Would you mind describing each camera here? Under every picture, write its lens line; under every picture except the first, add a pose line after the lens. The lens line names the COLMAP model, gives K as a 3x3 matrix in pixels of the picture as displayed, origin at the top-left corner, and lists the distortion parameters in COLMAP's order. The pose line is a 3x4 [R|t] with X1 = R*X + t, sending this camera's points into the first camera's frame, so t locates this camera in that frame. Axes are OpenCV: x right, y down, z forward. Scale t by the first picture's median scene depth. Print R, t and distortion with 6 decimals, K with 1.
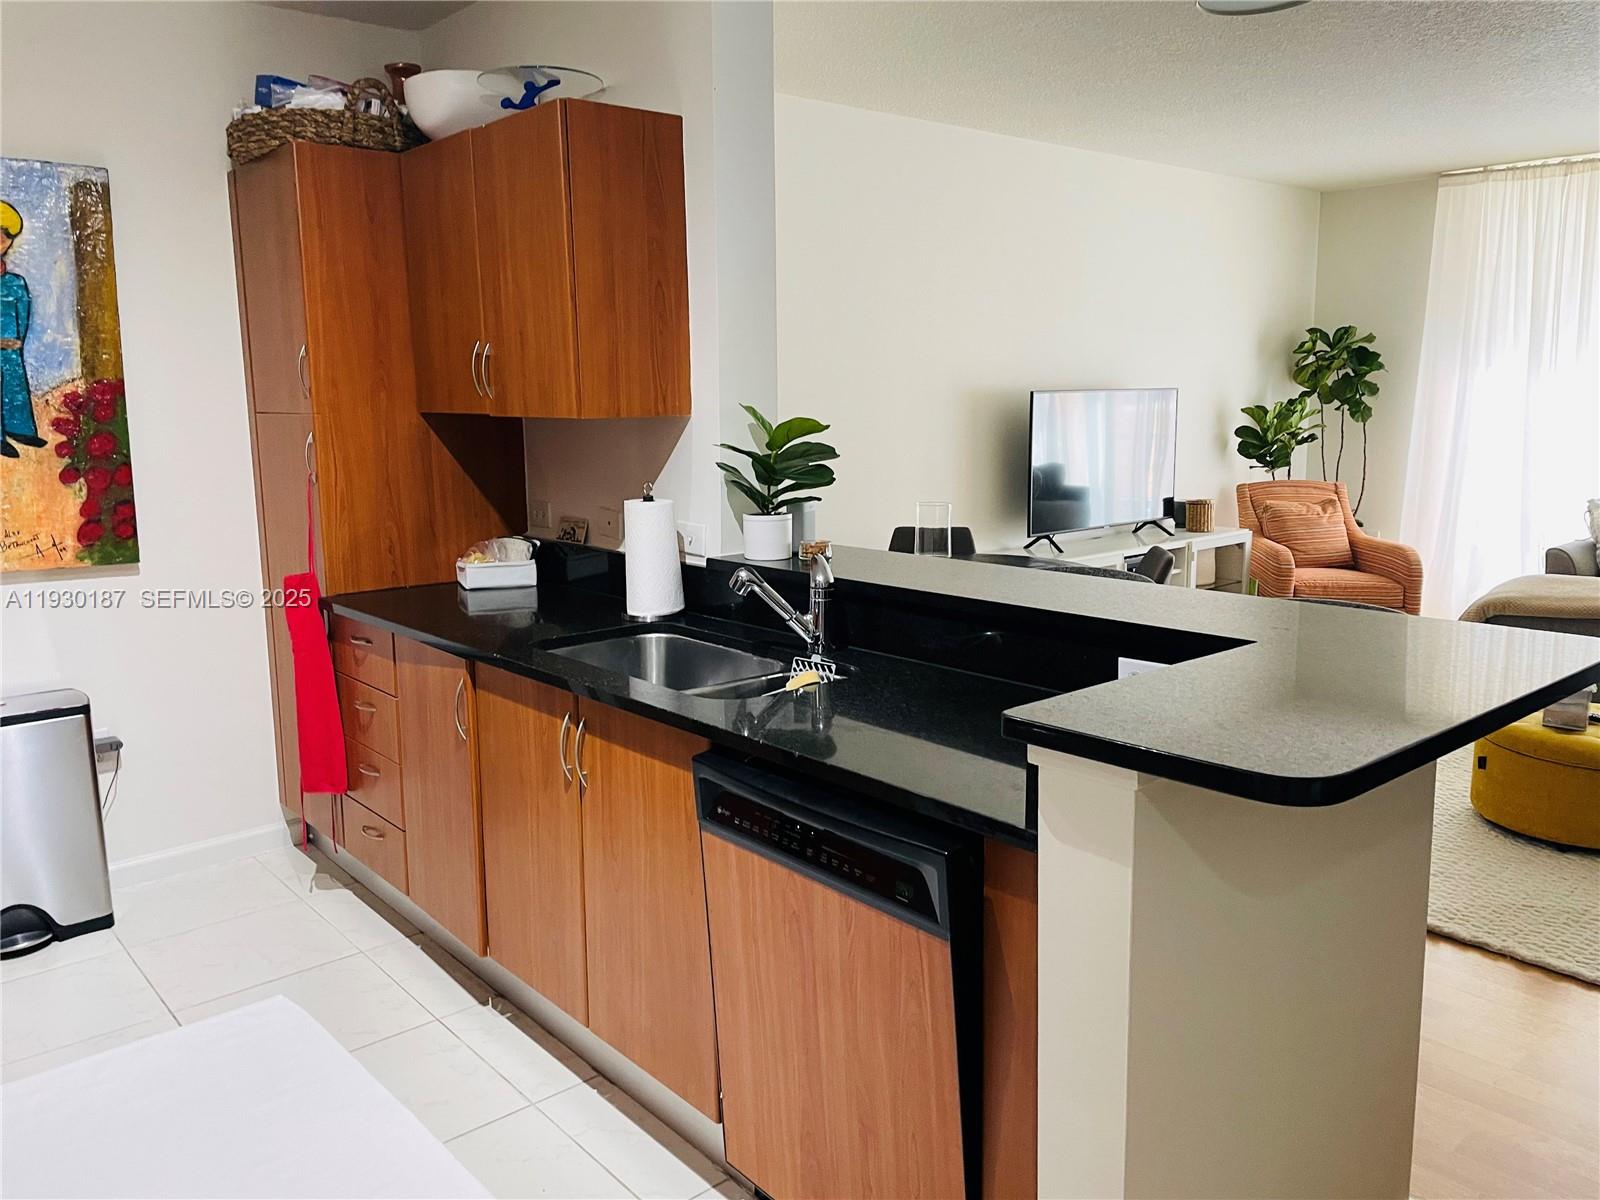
lens RADIAL K [[1224.3, 0, 771.4], [0, 1224.3, 583.0], [0, 0, 1]] dist [0.055839, -0.068604]
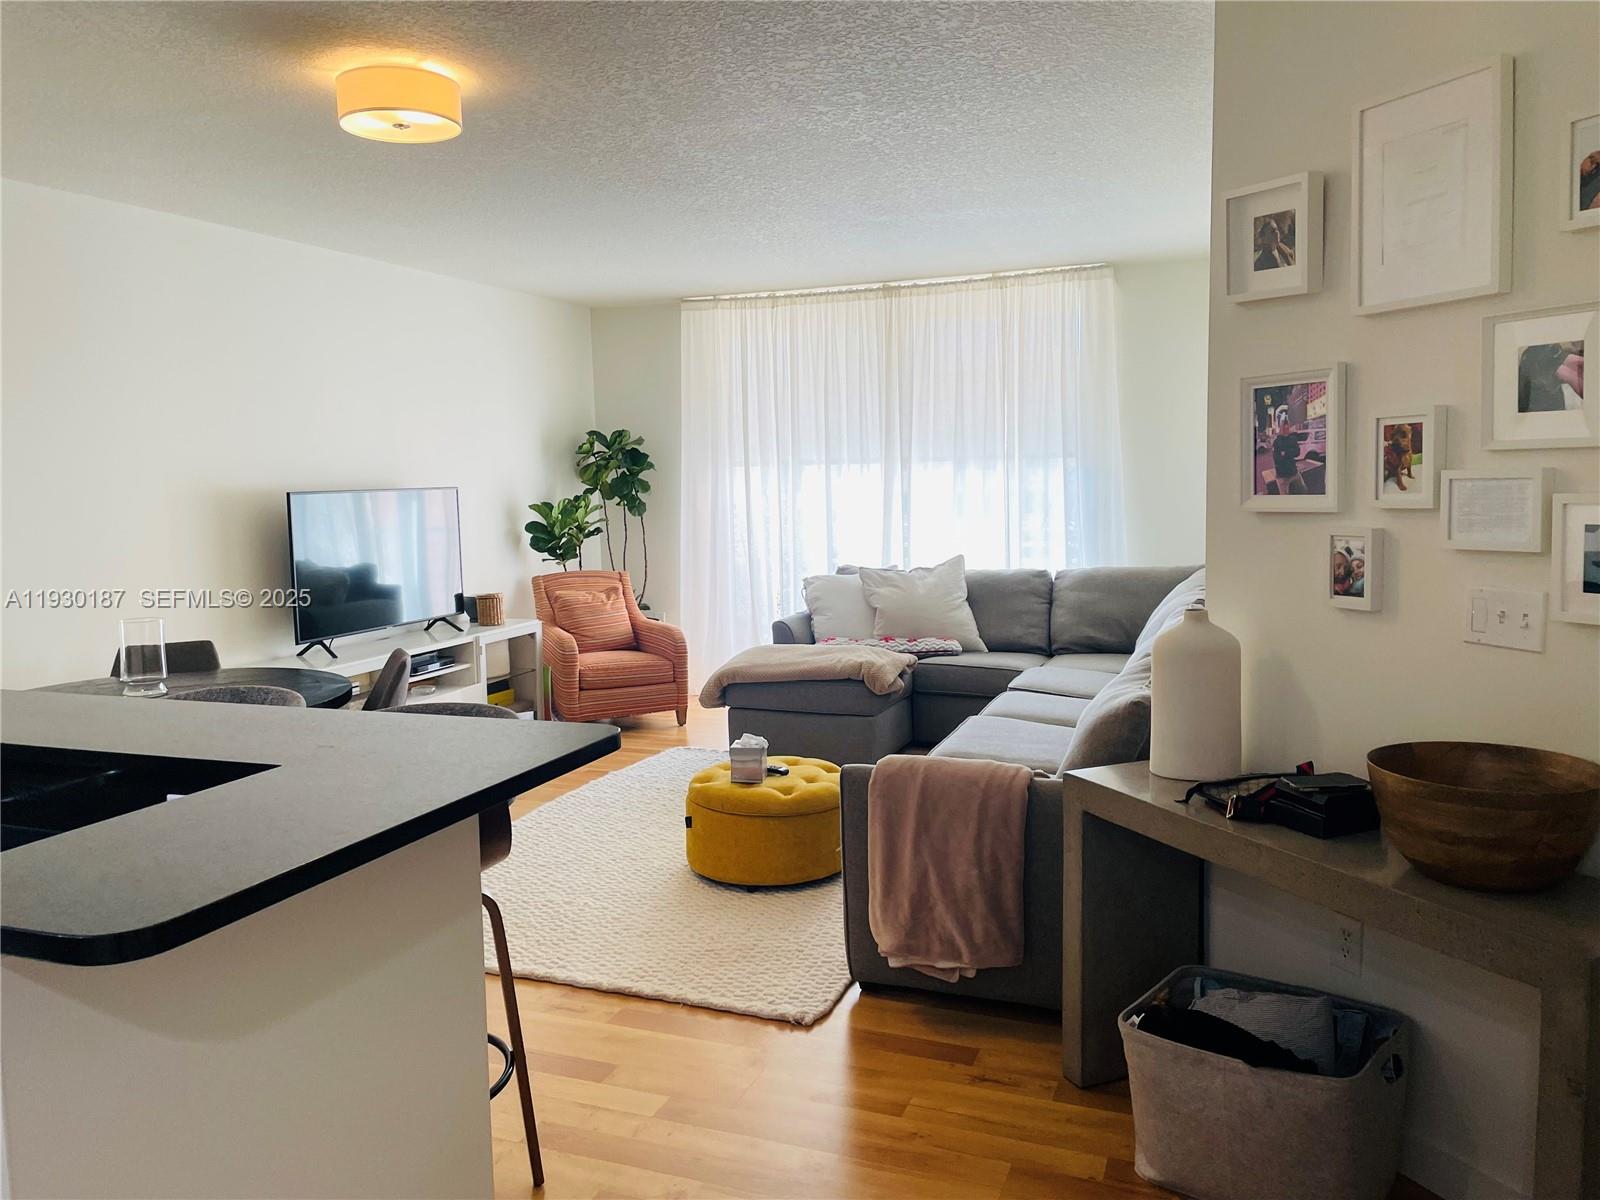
lens RADIAL K [[1224.3, 0, 787.5], [0, 1224.3, 572.0], [0, 0, 1]] dist [0.055839, -0.068604]
pose [[0.880240, -0.044504, 0.472437, 0.079355], [0.083113, 0.994662, -0.061157, -0.002441], [-0.467194, 0.093098, 0.879240, -0.019974]]
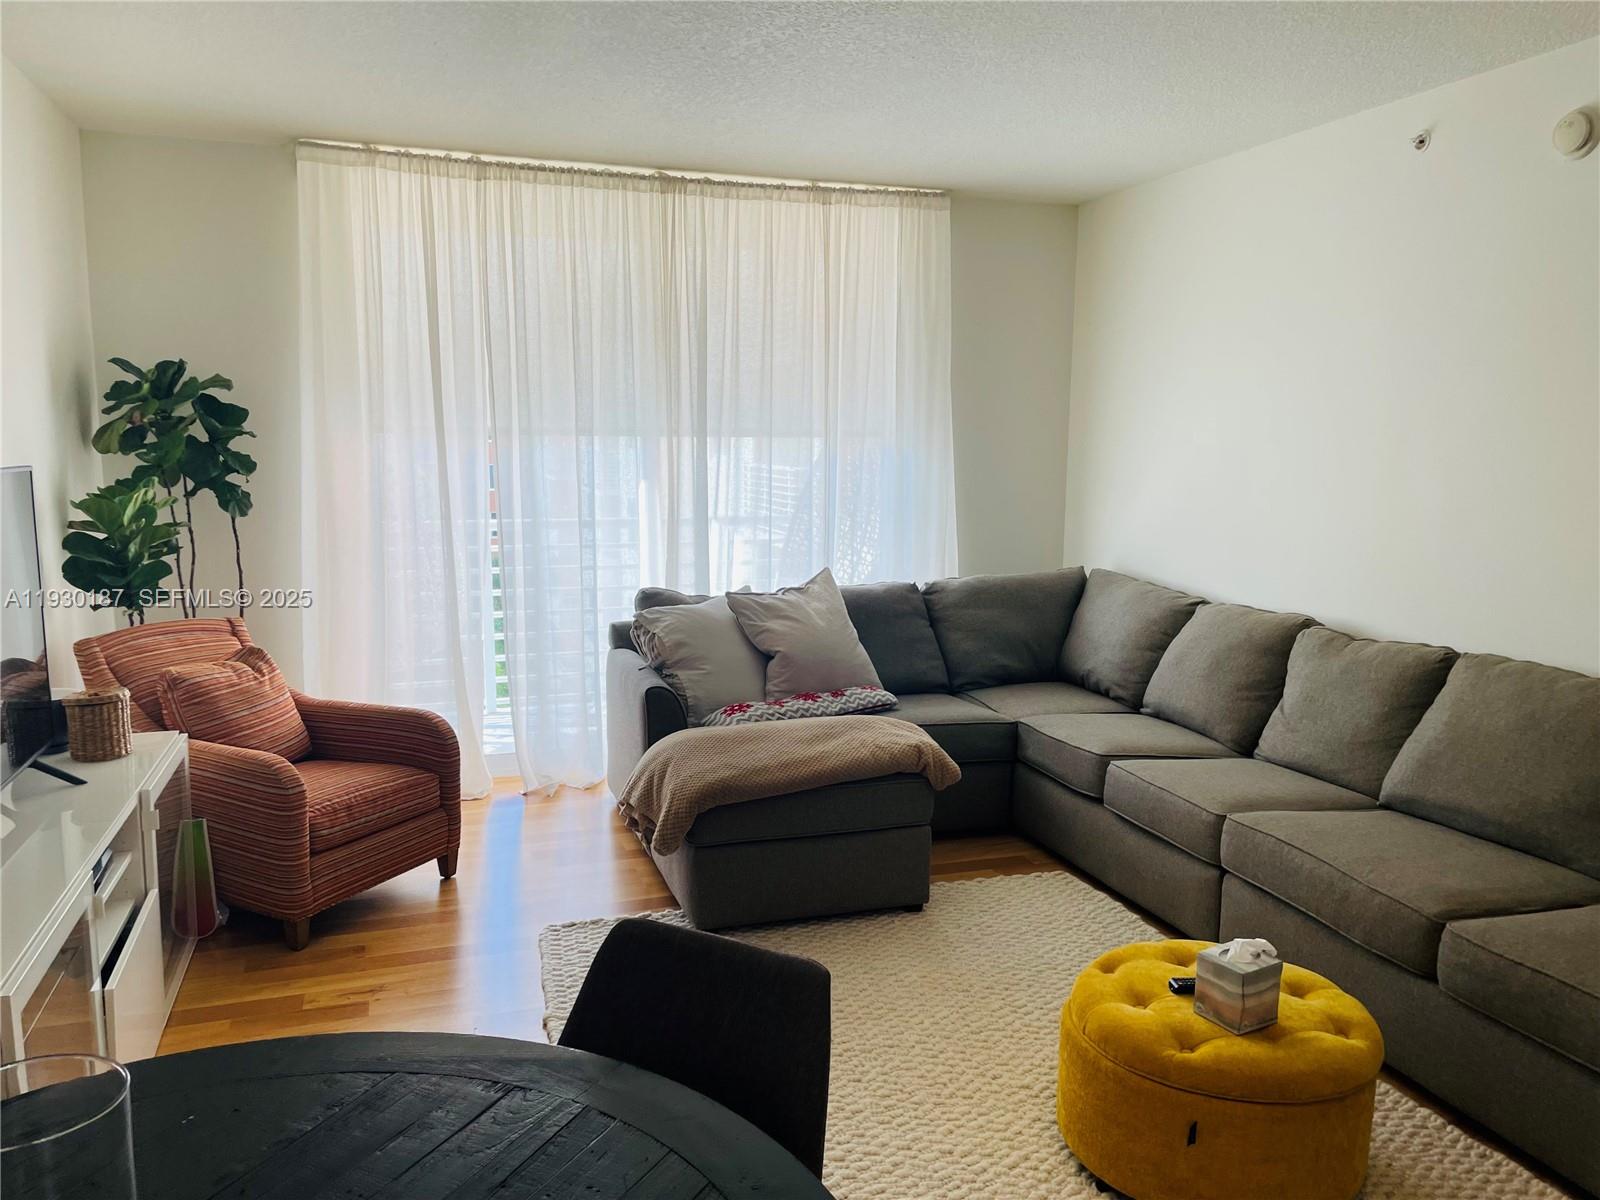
lens RADIAL K [[1224.3, 0, 805.5], [0, 1224.3, 598.9], [0, 0, 1]] dist [0.055839, -0.068604]
pose [[0.346869, -0.107191, 0.931768, -0.006877], [0.134400, 0.988876, 0.063728, -0.094383], [-0.928234, 0.103125, 0.357417, 0.540421]]
